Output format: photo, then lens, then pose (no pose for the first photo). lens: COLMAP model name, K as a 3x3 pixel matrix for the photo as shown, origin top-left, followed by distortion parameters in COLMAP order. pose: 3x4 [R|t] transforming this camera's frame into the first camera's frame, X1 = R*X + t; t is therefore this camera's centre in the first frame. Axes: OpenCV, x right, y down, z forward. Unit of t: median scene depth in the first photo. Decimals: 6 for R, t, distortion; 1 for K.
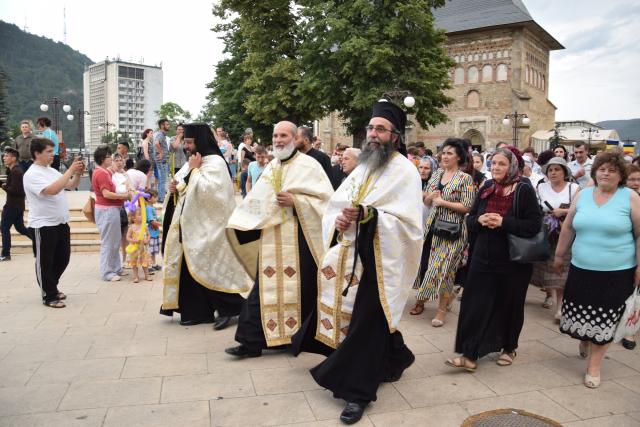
lens RADIAL K [[507.4, 0, 315.8], [0, 507.4, 221.6], [0, 0, 1]] dist [-0.173946, 0.141902]
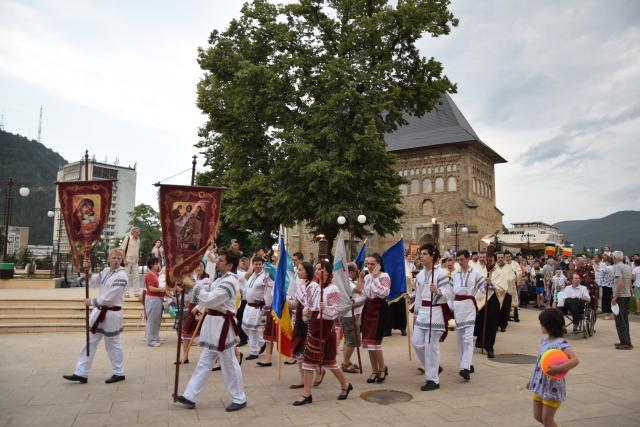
lens RADIAL K [[507.4, 0, 315.8], [0, 507.4, 221.6], [0, 0, 1]] dist [-0.173946, 0.141902]
pose [[0.998072, 0.008478, 0.061493, -0.003475], [0.003891, 0.980137, -0.198281, 0.008705], [-0.061952, 0.198138, 0.978214, -0.101512]]
